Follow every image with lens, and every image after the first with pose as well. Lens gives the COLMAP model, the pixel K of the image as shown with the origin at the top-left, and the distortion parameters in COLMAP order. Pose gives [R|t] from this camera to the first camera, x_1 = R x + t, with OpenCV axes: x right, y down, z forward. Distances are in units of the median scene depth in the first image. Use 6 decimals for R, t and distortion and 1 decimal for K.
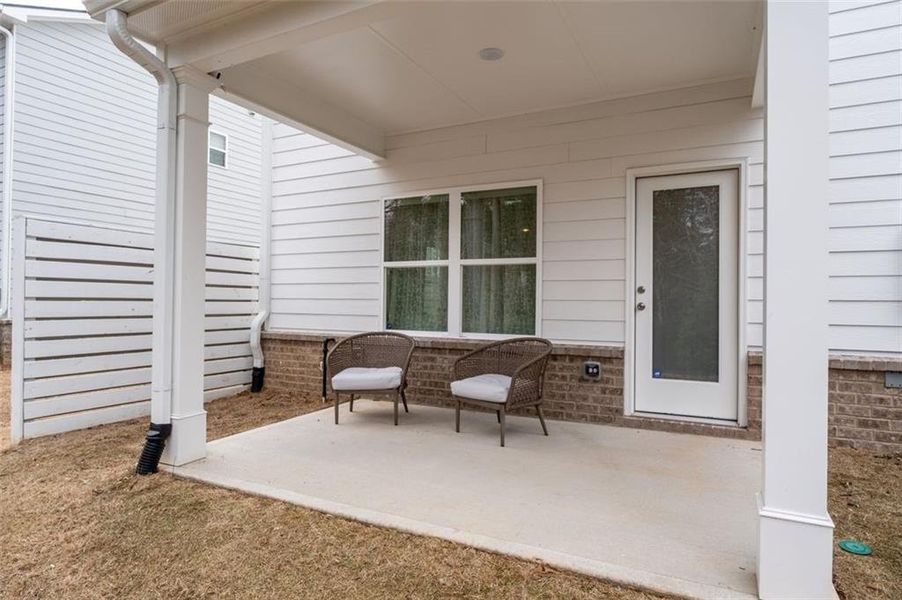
lens RADIAL K [[530.0, 0, 451.0], [0, 530.0, 300.0], [0, 0, 1]] dist [-0.006893, -0.000737]
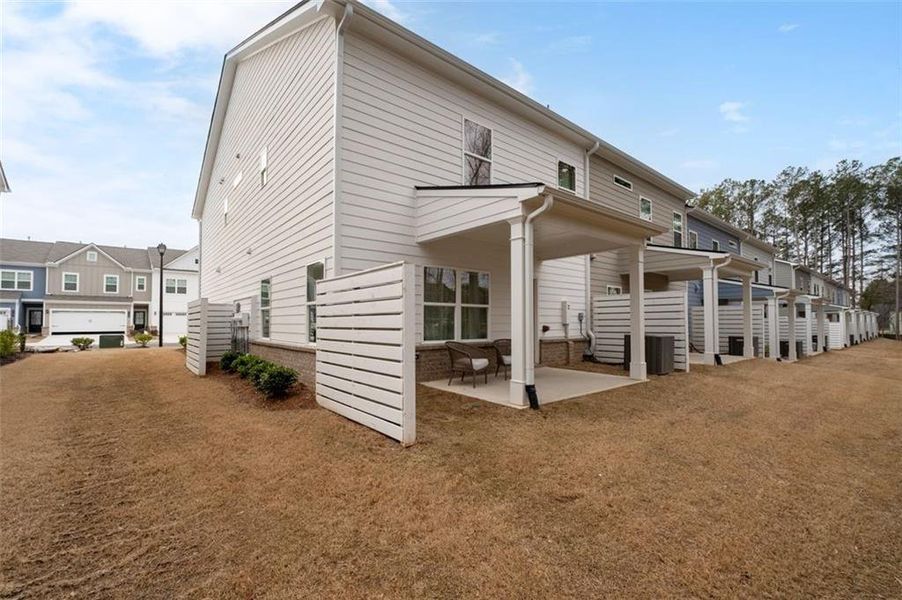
lens RADIAL K [[386.0, 0, 453.3], [0, 386.0, 306.1], [0, 0, 1]] dist [-0.009227, 0.000201]
pose [[0.392617, 0.026685, 0.919315, -1.391151], [-0.004404, 0.999622, -0.027135, -0.027039], [-0.919691, 0.006605, 0.392586, 0.456069]]
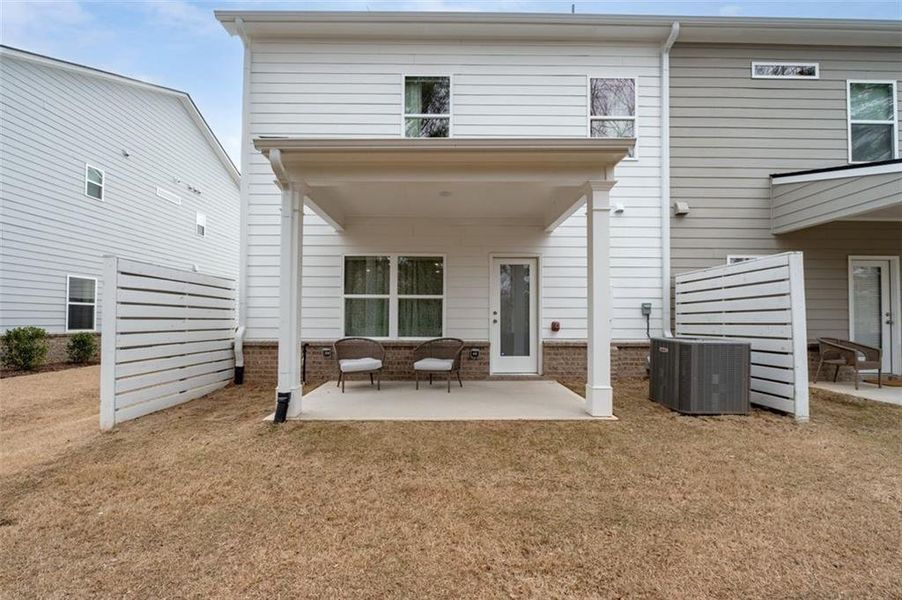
lens RADIAL K [[393.9, 0, 459.8], [0, 393.9, 306.1], [0, 0, 1]] dist [-0.006853, -0.000009]
pose [[0.882496, 0.011293, 0.470184, -0.417883], [0.002024, 0.999611, -0.027807, -0.002863], [-0.470316, 0.025492, 0.882130, -0.237283]]
